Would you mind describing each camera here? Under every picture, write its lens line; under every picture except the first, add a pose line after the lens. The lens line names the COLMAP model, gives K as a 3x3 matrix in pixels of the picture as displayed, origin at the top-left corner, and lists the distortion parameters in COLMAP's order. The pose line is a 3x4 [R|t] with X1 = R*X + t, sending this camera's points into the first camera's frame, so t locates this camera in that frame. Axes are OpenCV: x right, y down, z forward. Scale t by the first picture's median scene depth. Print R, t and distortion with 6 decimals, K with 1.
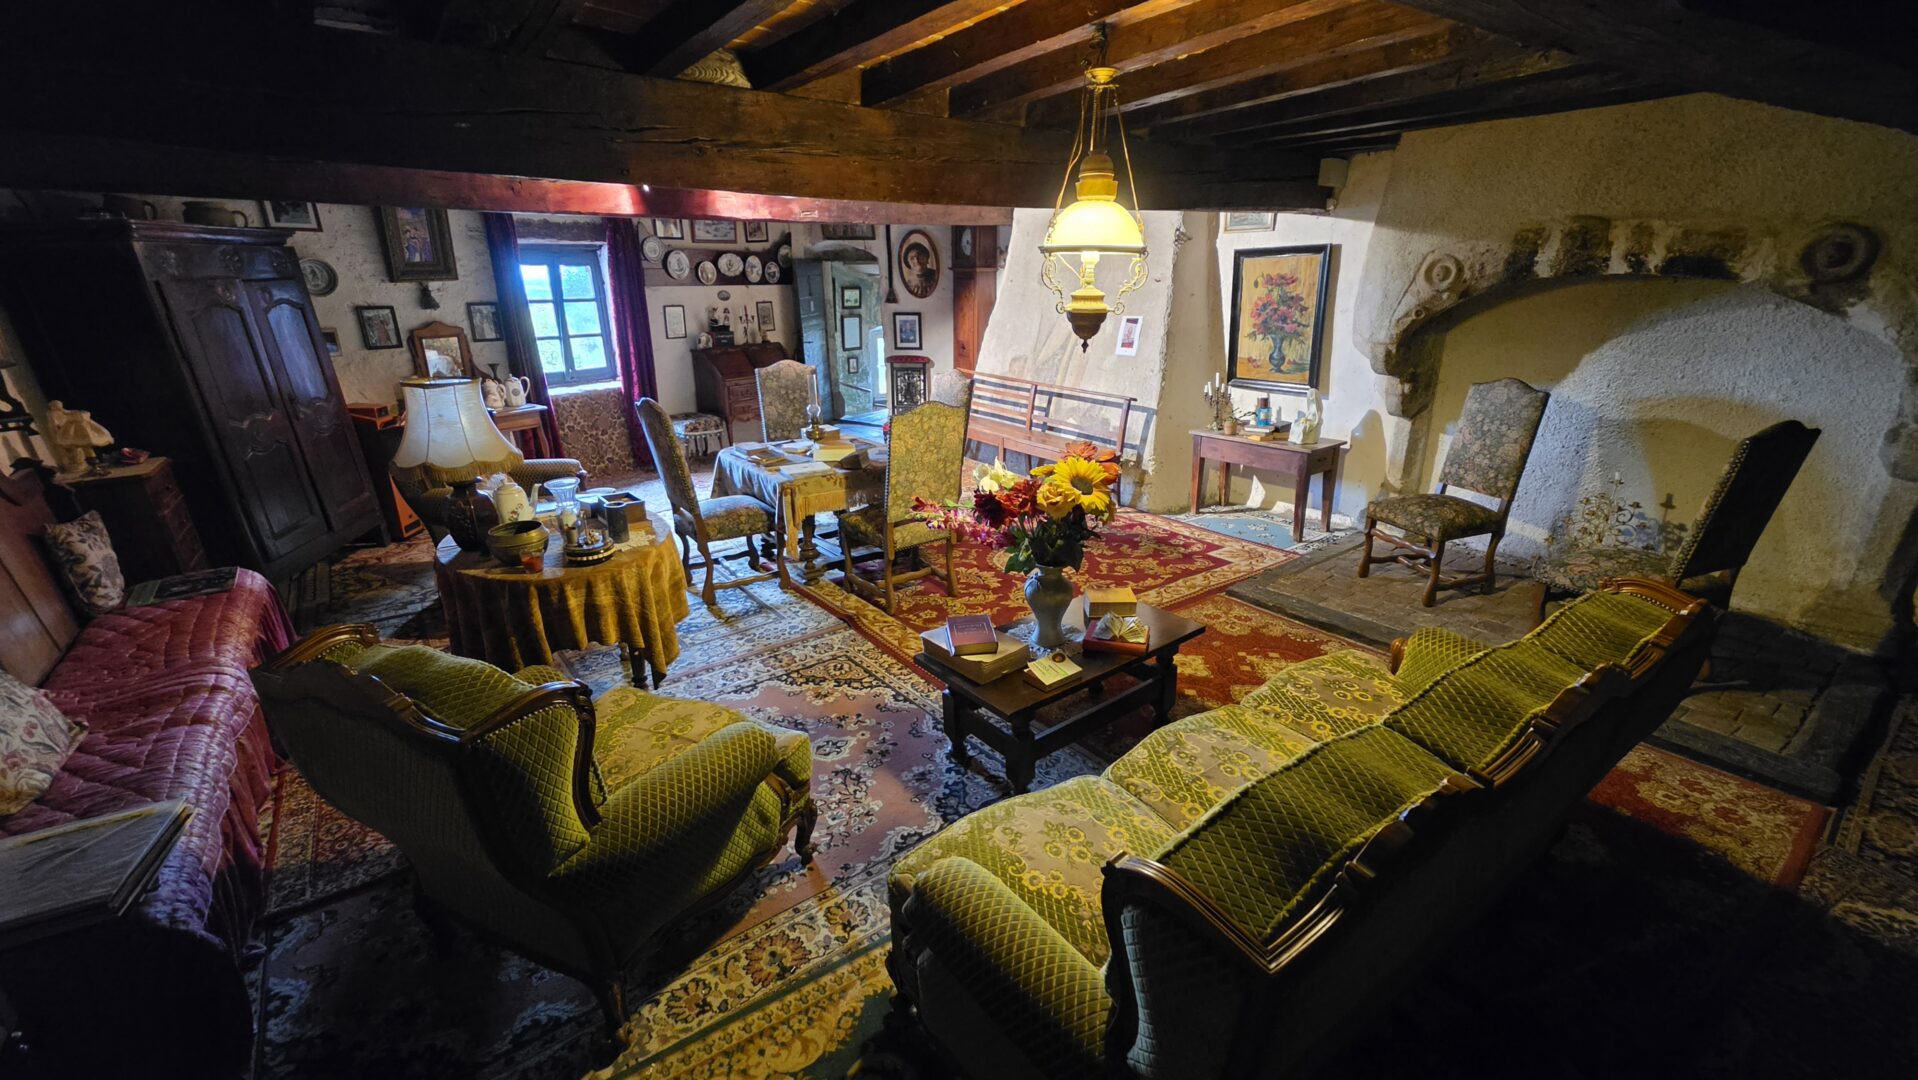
lens RADIAL K [[756.8, 0, 957.4], [0, 756.8, 545.5], [0, 0, 1]] dist [-0.001487, -0.000033]
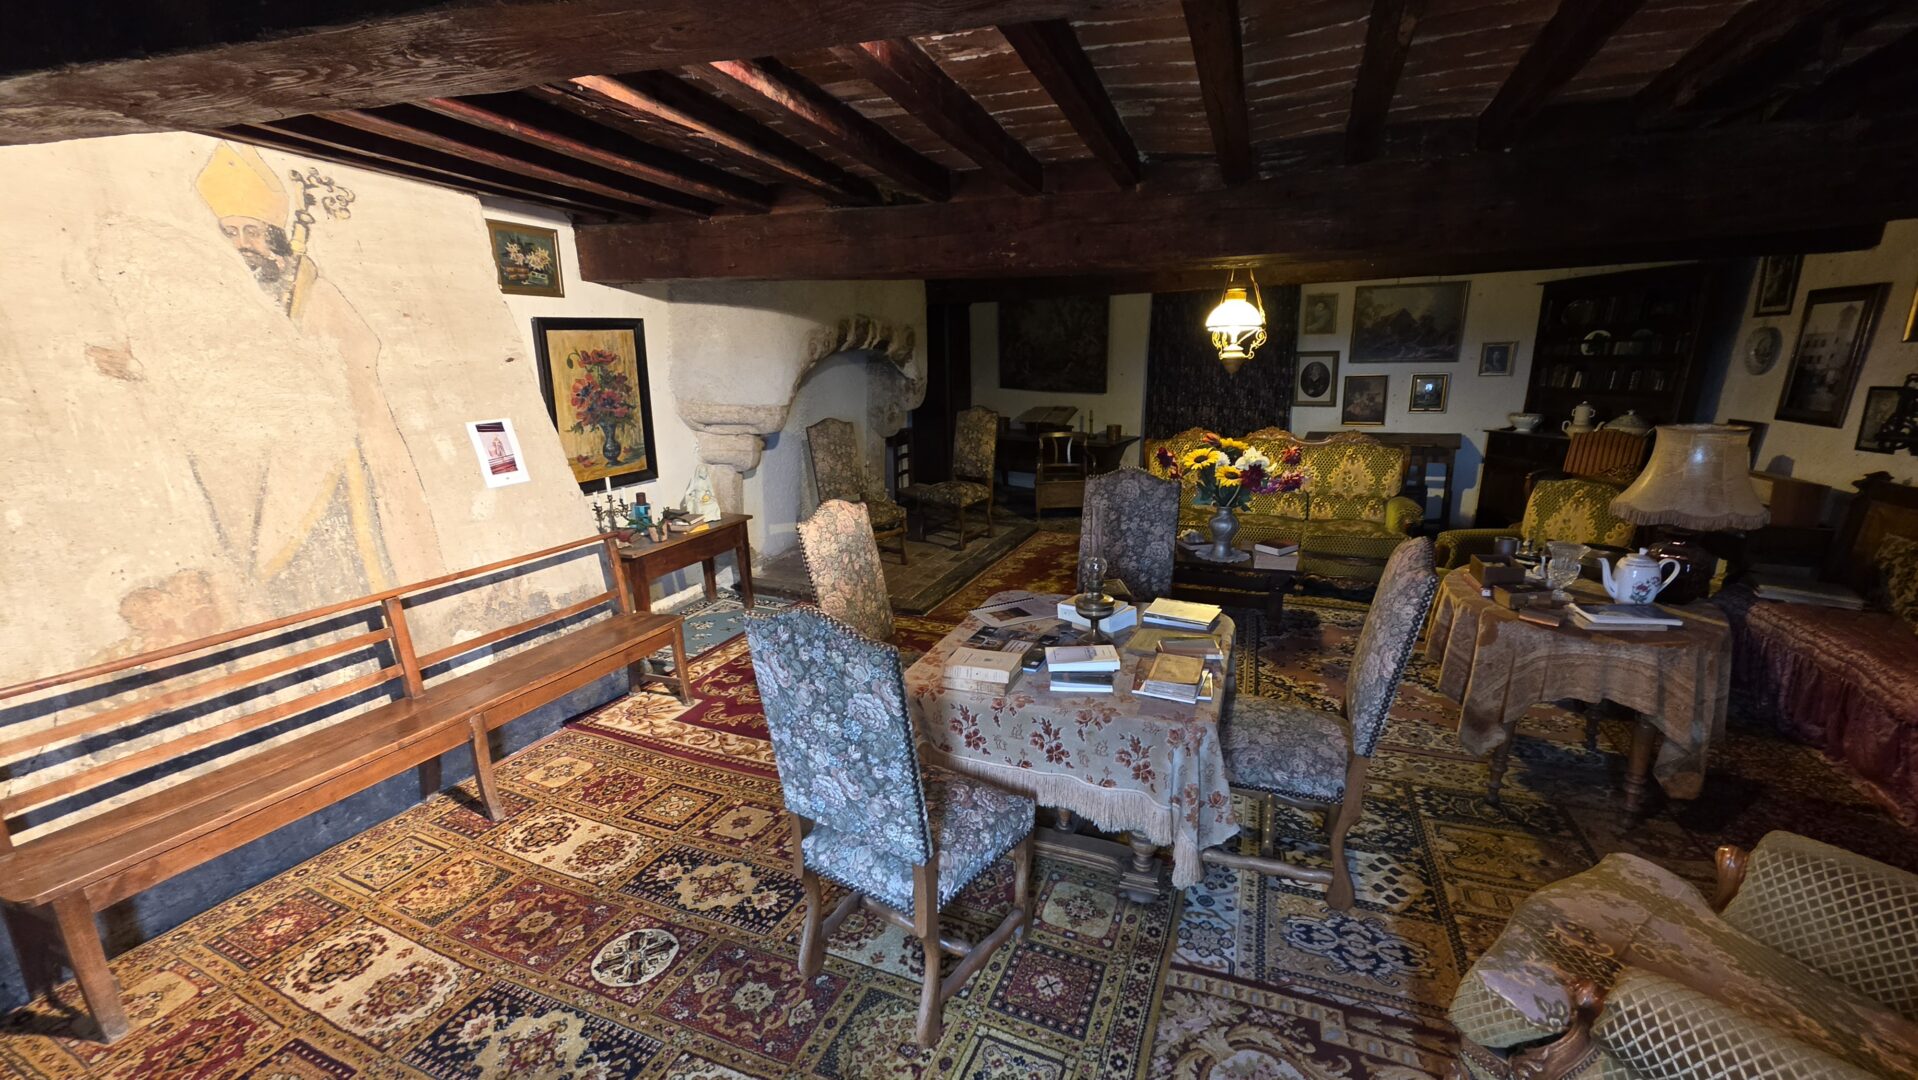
lens RADIAL K [[756.8, 0, 961.5], [0, 756.8, 547.5], [0, 0, 1]] dist [-0.001487, -0.000033]
pose [[-0.508344, -0.200800, 0.837416, -0.499432], [0.307969, 0.865733, 0.394539, -0.366643], [-0.804203, 0.458460, -0.378250, 1.063142]]
